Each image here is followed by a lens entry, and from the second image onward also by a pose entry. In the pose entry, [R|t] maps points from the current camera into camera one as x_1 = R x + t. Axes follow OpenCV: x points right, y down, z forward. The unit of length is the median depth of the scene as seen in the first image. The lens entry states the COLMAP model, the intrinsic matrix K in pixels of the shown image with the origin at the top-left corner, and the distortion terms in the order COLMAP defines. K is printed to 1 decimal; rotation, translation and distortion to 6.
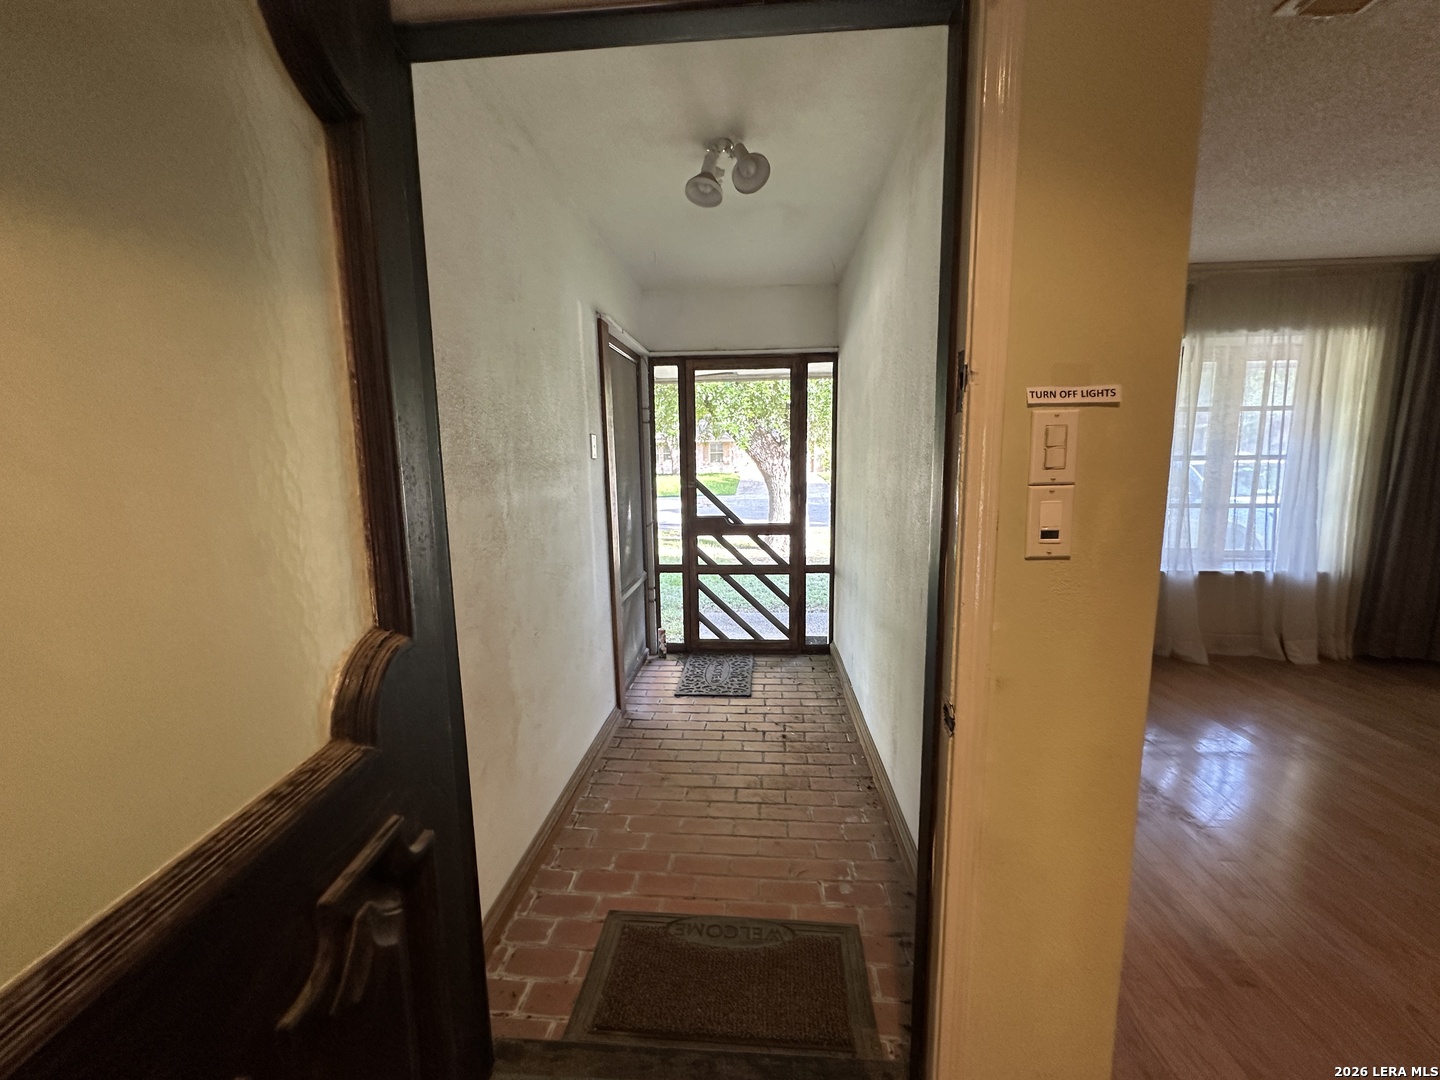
lens RADIAL K [[576.1, 0, 721.7], [0, 576.1, 533.4], [0, 0, 1]] dist [-0.006542, -0.000007]
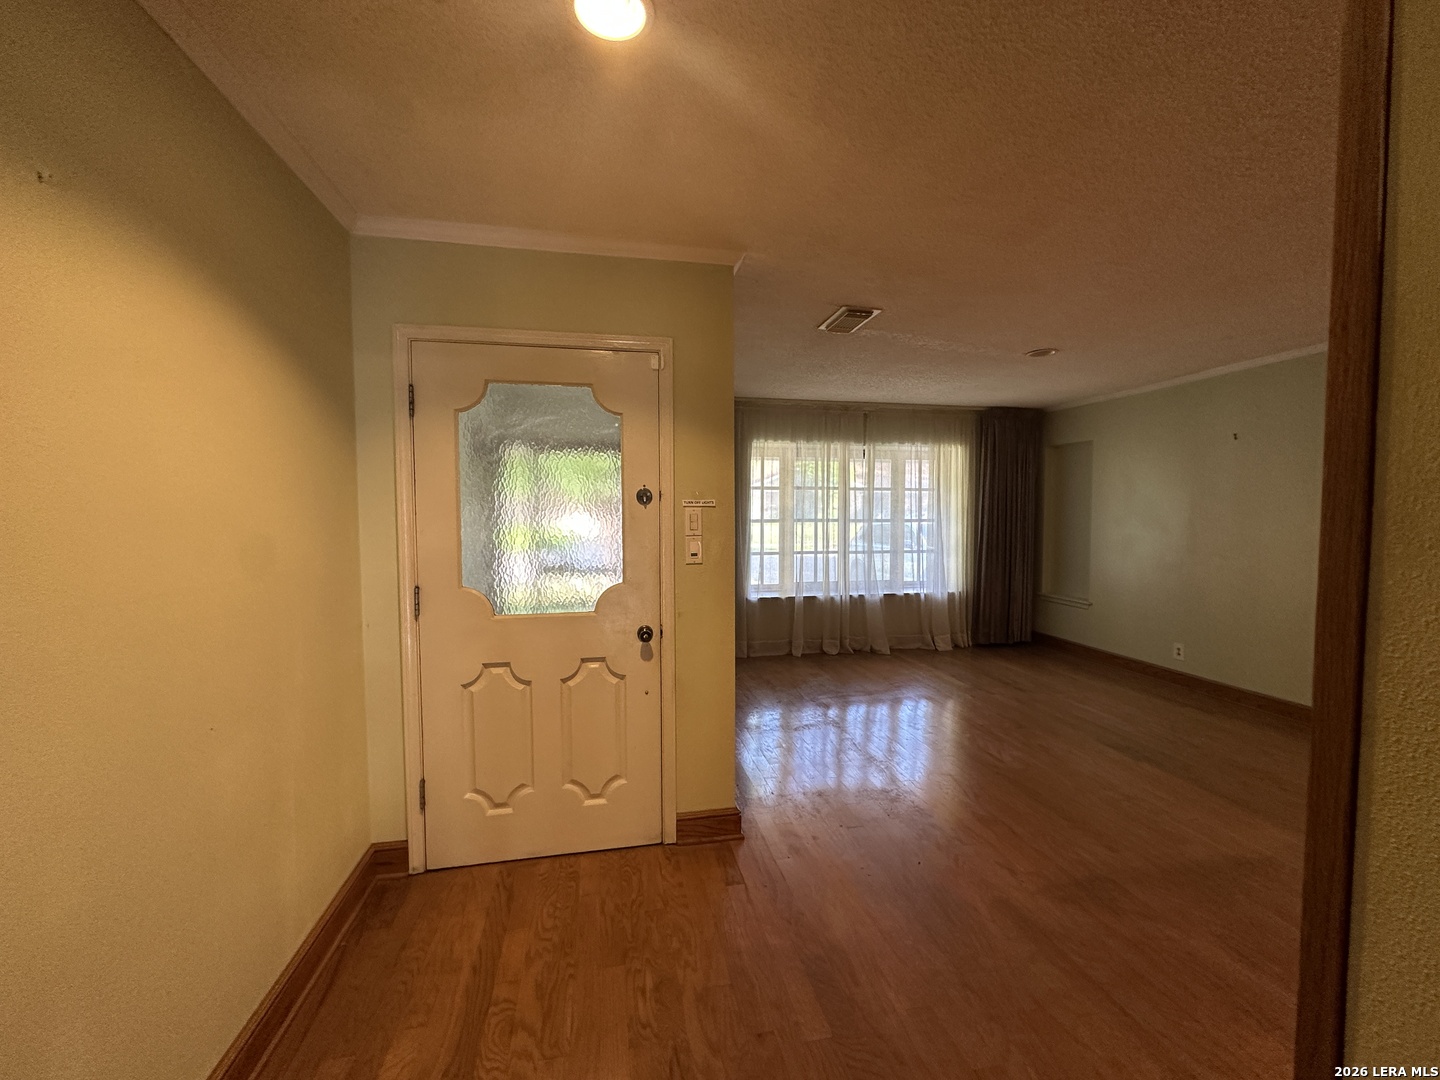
lens RADIAL K [[576.1, 0, 716.9], [0, 576.1, 542.7], [0, 0, 1]] dist [-0.006542, -0.000007]
pose [[0.964095, -0.008649, 0.265417, -0.006534], [0.031232, 0.996226, -0.080985, 0.040553], [-0.263715, 0.086367, 0.960727, -0.388060]]
